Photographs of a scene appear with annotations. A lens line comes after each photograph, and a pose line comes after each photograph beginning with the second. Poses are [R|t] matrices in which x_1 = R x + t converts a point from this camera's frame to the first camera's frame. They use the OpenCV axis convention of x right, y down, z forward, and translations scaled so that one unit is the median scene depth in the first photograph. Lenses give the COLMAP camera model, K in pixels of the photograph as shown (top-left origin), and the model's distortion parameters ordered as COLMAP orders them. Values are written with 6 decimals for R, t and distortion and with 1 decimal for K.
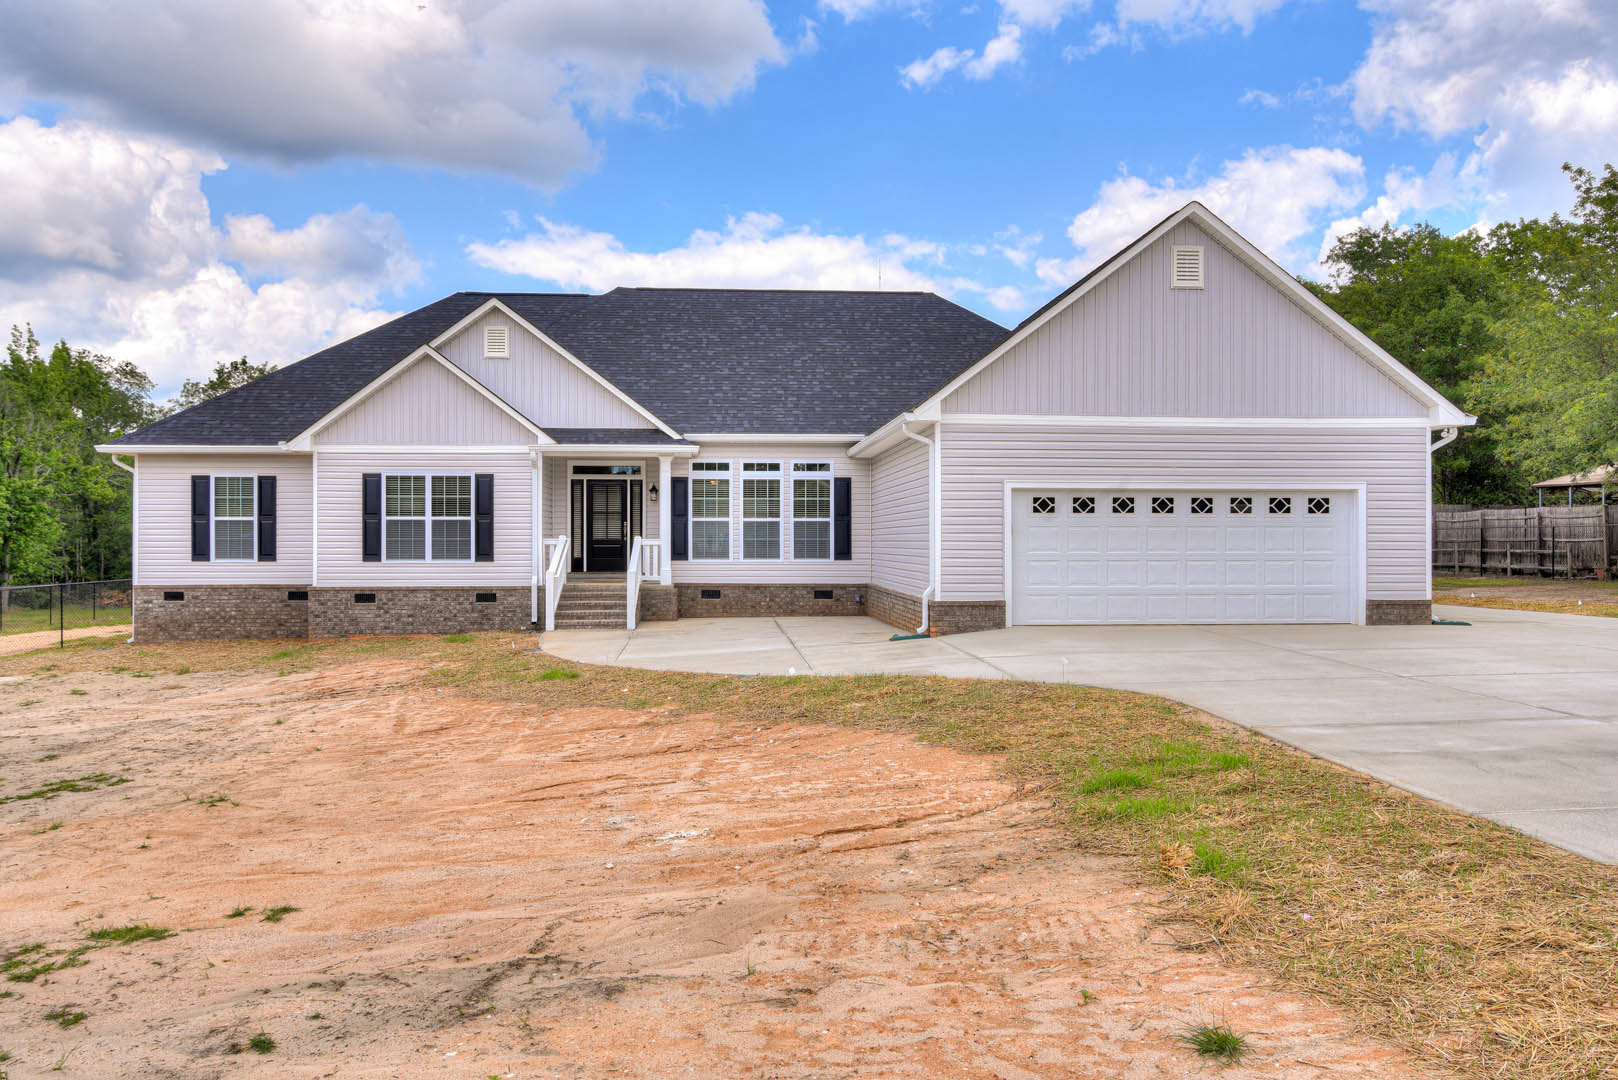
lens RADIAL K [[1367.1, 0, 773.3], [0, 1367.1, 538.3], [0, 0, 1]] dist [0.017487, -0.016328]
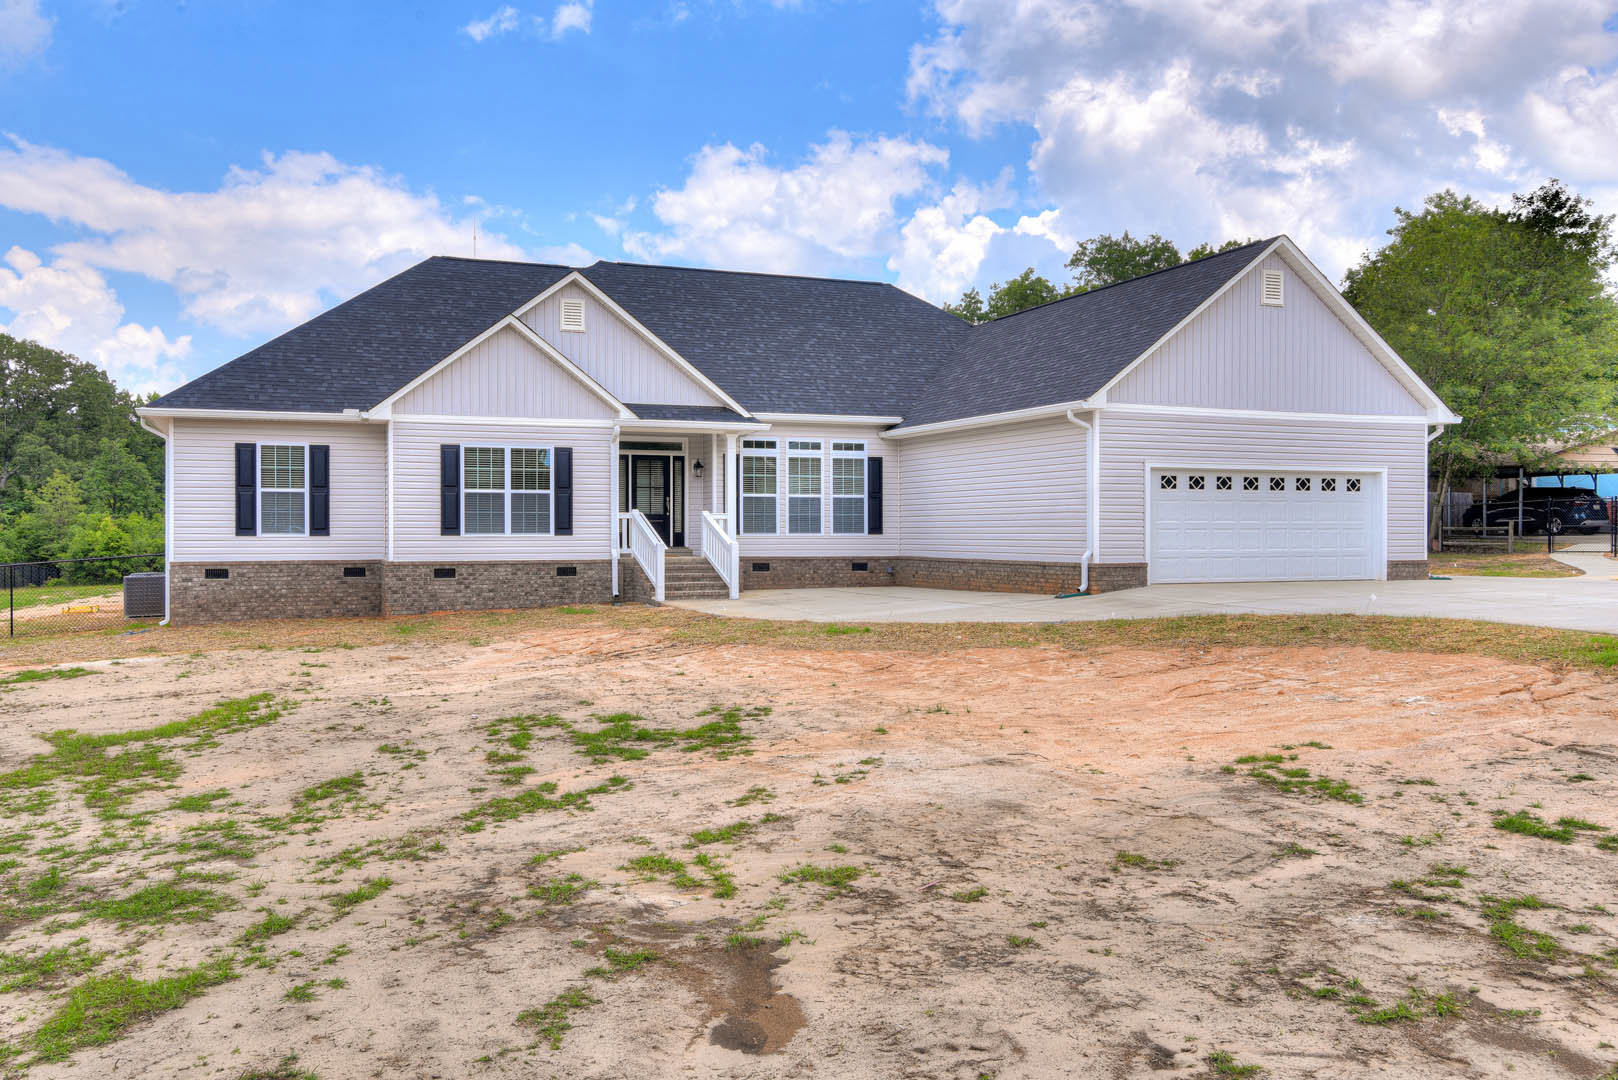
lens RADIAL K [[1505.0, 0, 808.3], [0, 1505.0, 540.5], [0, 0, 1]] dist [0.032373, -0.016754]
pose [[0.939469, -0.002546, 0.342623, -0.419050], [0.000293, 0.999978, 0.006627, 0.013573], [-0.342633, -0.006125, 0.939450, -0.091740]]
